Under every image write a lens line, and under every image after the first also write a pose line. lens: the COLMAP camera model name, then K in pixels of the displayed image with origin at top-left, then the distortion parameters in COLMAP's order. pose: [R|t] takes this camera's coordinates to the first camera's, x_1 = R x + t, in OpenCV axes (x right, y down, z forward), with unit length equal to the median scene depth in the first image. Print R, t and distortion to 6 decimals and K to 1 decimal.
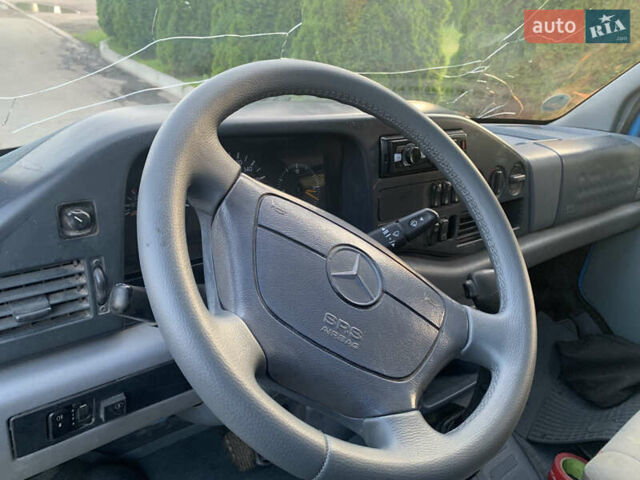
lens RADIAL K [[494.3, 0, 312.0], [0, 494.3, 225.3], [0, 0, 1]] dist [0.005896, 0.000652]
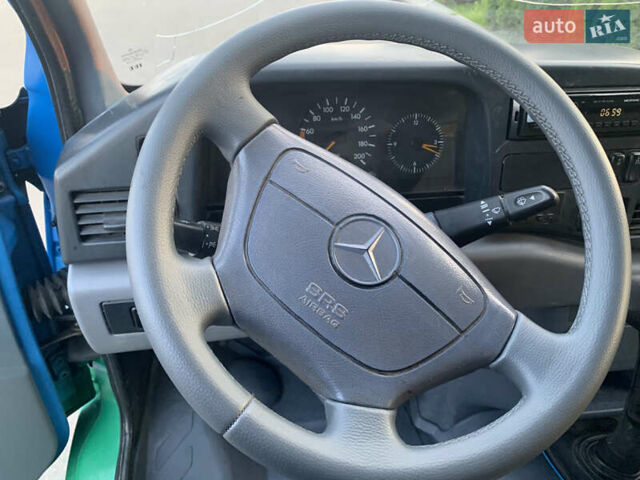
lens RADIAL K [[495.3, 0, 326.0], [0, 495.3, 239.1], [0, 0, 1]] dist [0.007888, -0.002292]
pose [[0.869758, 0.195897, -0.452930, 0.411980], [-0.123294, 0.974986, 0.184932, -0.073282], [0.477828, -0.105003, 0.872155, 0.169535]]
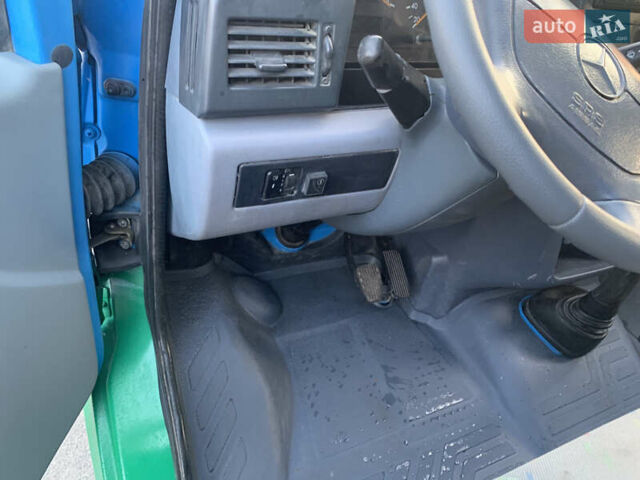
lens RADIAL K [[495.8, 0, 320.8], [0, 495.8, 228.8], [0, 0, 1]] dist [0.009216, -0.006937]
pose [[0.980464, 0.153045, -0.123564, -0.261624], [-0.127211, 0.972496, 0.195115, 0.273773], [0.150027, -0.175584, 0.972966, -0.058939]]
